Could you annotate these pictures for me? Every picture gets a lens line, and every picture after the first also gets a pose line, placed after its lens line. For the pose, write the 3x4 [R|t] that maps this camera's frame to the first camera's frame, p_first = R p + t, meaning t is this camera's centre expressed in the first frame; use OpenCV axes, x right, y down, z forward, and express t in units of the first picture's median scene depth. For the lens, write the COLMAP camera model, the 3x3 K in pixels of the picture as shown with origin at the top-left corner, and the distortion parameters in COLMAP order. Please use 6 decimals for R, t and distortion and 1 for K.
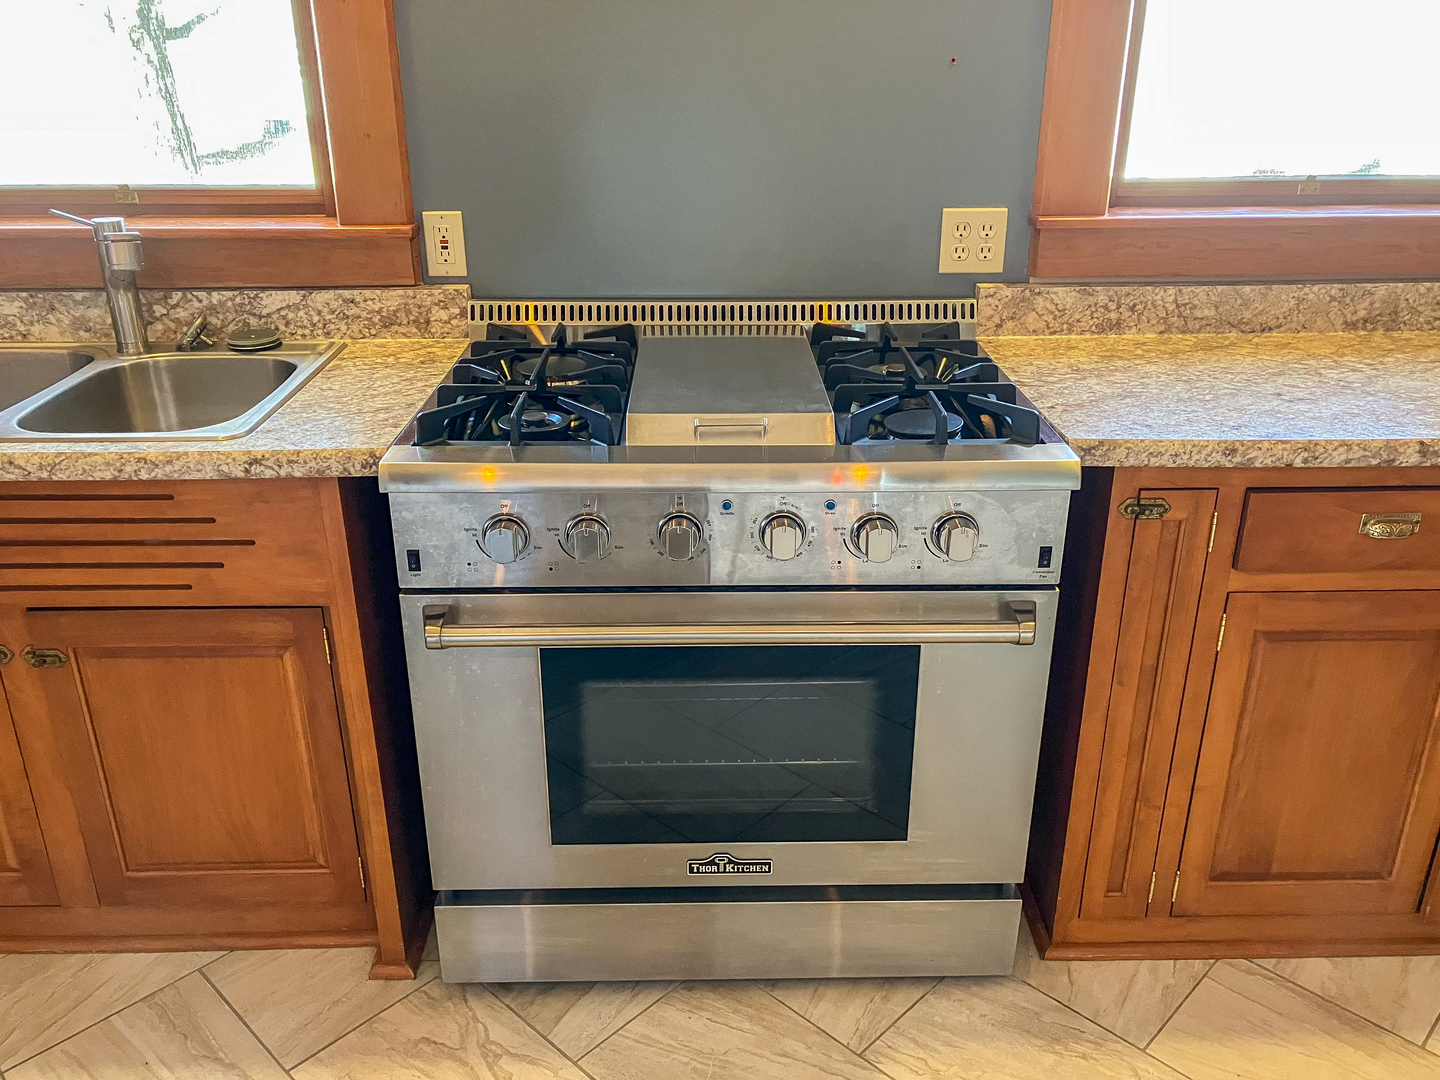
lens RADIAL K [[1171.0, 0, 720.0], [0, 1171.0, 540.0], [0, 0, 1]] dist [0.005488, 0.000349]
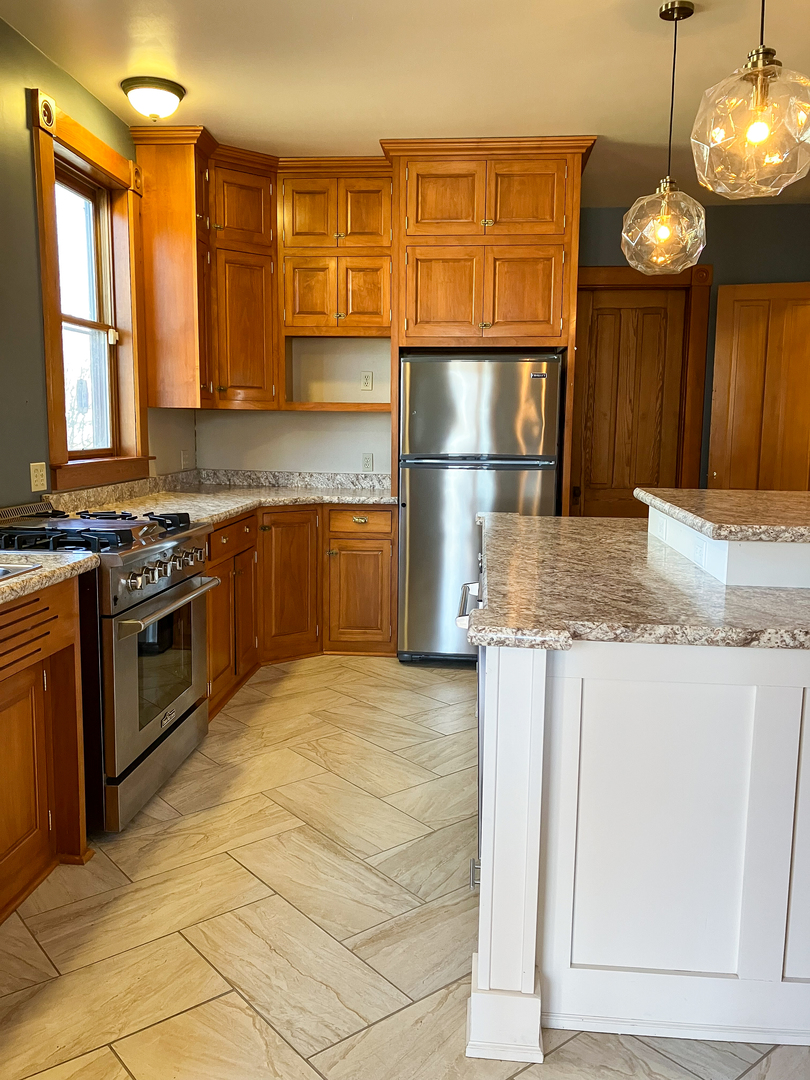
lens RADIAL K [[878.2, 0, 405.0], [0, 878.2, 540.0], [0, 0, 1]] dist [0.005488, 0.000349]
pose [[0.107785, -0.126308, 0.986118, -1.462486], [0.375040, 0.923778, 0.077331, -0.009768], [-0.920721, 0.361498, 0.146940, 0.150669]]
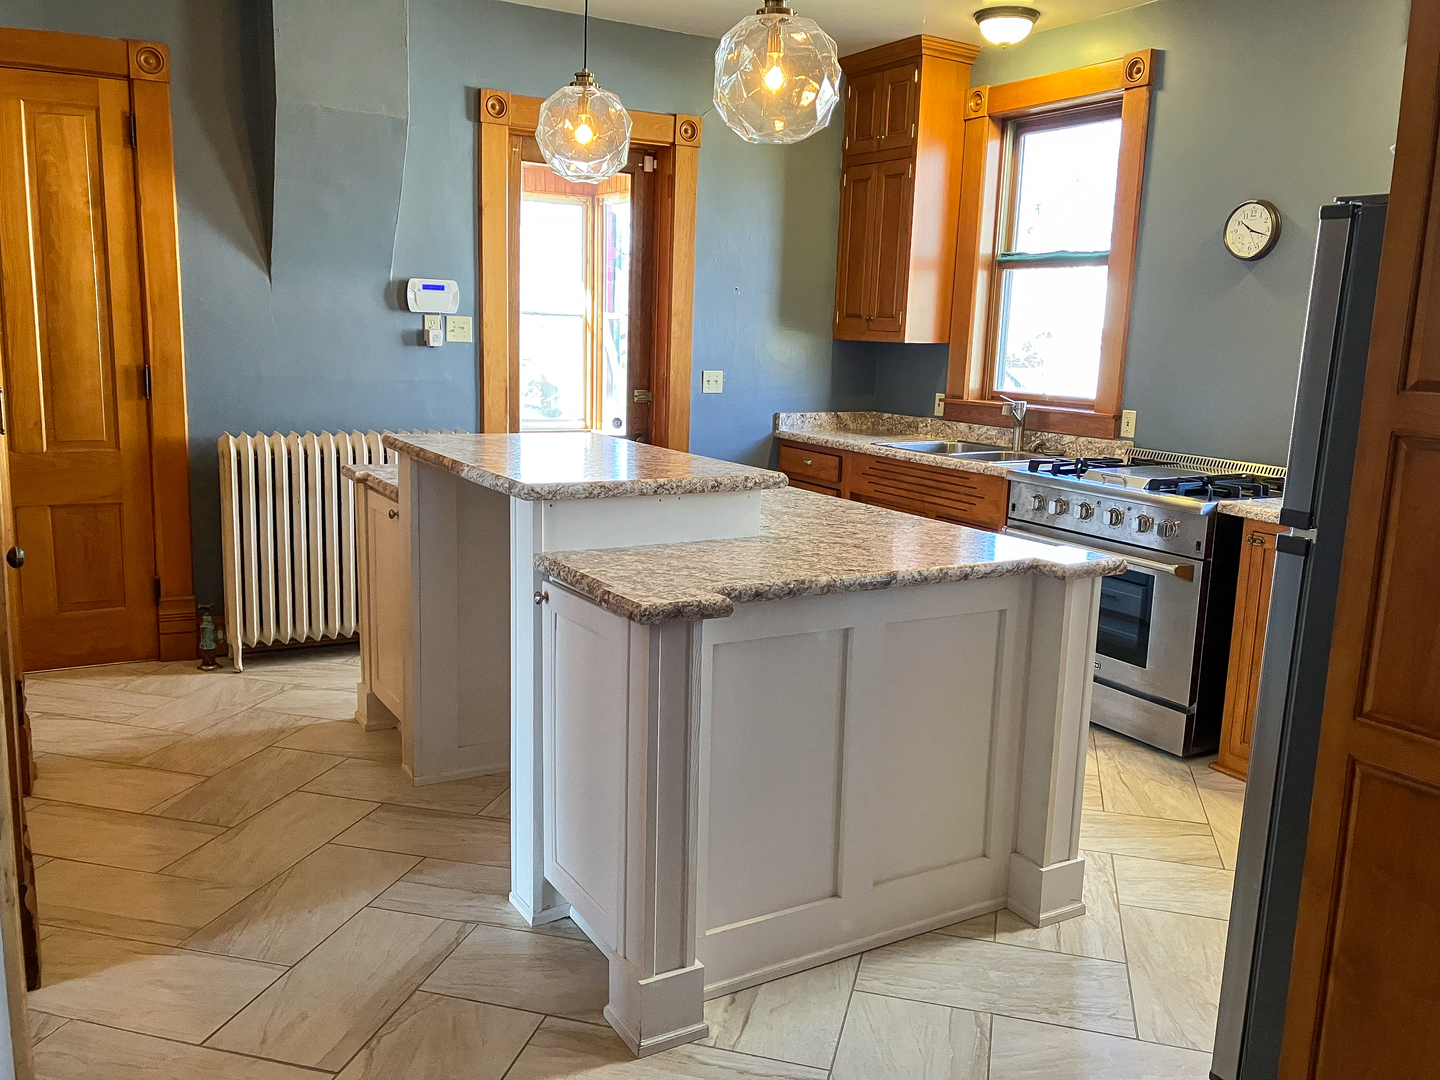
lens RADIAL K [[1171.0, 0, 720.0], [0, 1171.0, 540.0], [0, 0, 1]] dist [0.005488, 0.000349]
pose [[0.481831, 0.169720, -0.859671, 1.522345], [-0.367959, 0.929564, -0.022716, 0.341682], [0.795264, 0.327269, 0.510343, -0.833778]]
